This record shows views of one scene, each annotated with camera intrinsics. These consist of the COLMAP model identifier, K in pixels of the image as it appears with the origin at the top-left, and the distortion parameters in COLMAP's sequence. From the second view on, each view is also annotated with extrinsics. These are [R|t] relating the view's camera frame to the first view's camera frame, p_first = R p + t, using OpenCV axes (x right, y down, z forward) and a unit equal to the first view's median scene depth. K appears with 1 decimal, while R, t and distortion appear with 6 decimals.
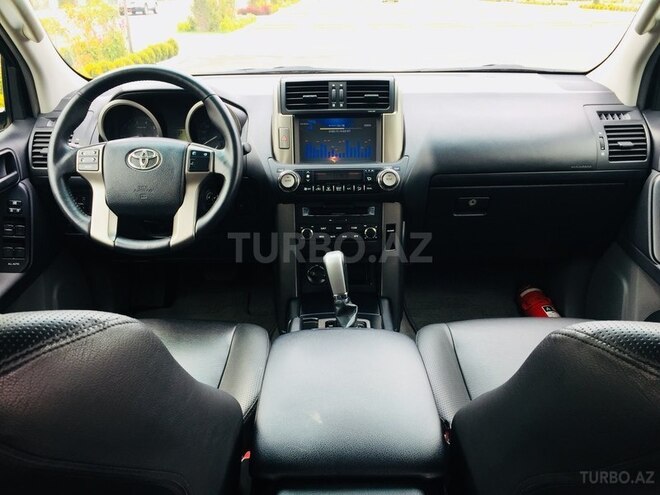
lens RADIAL K [[563.5, 0, 330.0], [0, 563.5, 247.5], [0, 0, 1]] dist [0.075854, -0.087932]
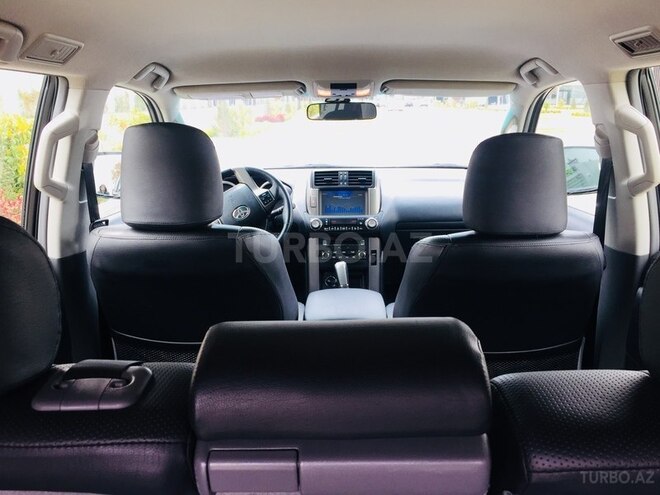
lens RADIAL K [[563.5, 0, 330.0], [0, 563.5, 247.5], [0, 0, 1]] dist [0.075854, -0.087932]
pose [[0.999864, 0.006924, -0.014988, -0.000880], [-0.009339, 0.985817, -0.167566, 0.250406], [0.013616, 0.167683, 0.985747, -0.738900]]
